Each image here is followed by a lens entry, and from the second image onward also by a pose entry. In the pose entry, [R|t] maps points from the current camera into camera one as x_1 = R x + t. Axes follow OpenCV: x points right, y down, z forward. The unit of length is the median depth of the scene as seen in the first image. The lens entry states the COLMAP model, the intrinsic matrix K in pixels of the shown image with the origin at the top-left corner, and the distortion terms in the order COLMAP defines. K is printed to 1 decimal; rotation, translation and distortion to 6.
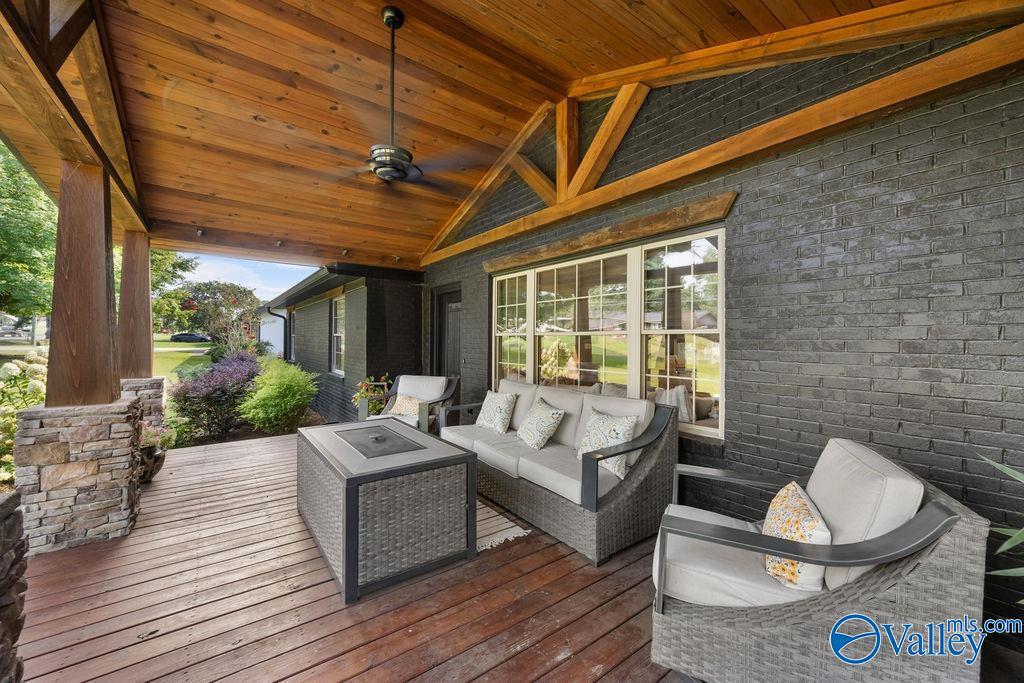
lens RADIAL K [[401.6, 0, 515.6], [0, 401.6, 340.3], [0, 0, 1]] dist [-0.003590, -0.000127]
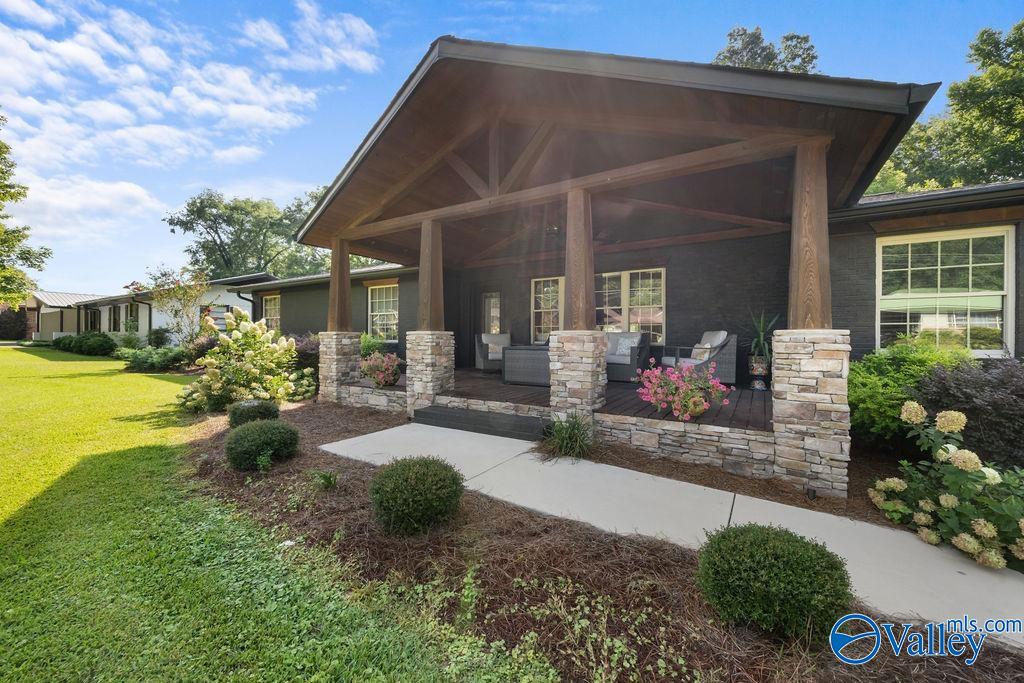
lens RADIAL K [[401.6, 0, 513.4], [0, 401.6, 339.8], [0, 0, 1]] dist [-0.003590, -0.000127]
pose [[0.932466, -0.006026, 0.361207, -1.689313], [0.002692, 0.999949, 0.009734, 0.212832], [-0.361247, -0.008104, 0.932435, -1.395460]]
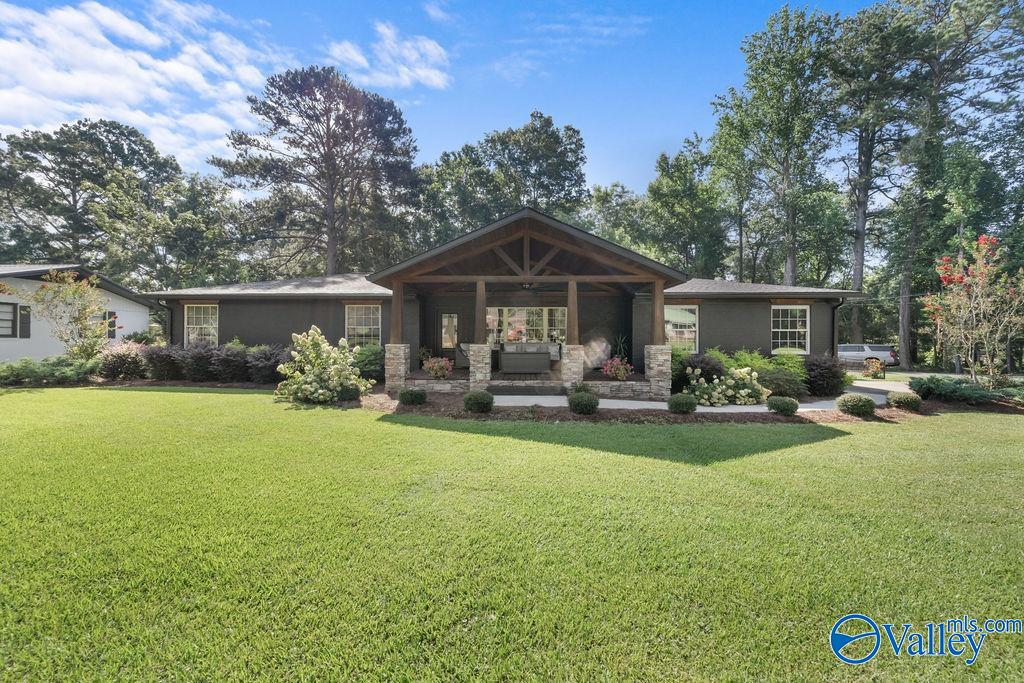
lens RADIAL K [[401.6, 0, 508.1], [0, 401.6, 340.5], [0, 0, 1]] dist [-0.003590, -0.000127]
pose [[0.630534, -0.004646, 0.776148, -4.587094], [0.000206, 0.999983, 0.005819, 0.110182], [-0.776162, -0.003509, 0.630524, -1.887586]]
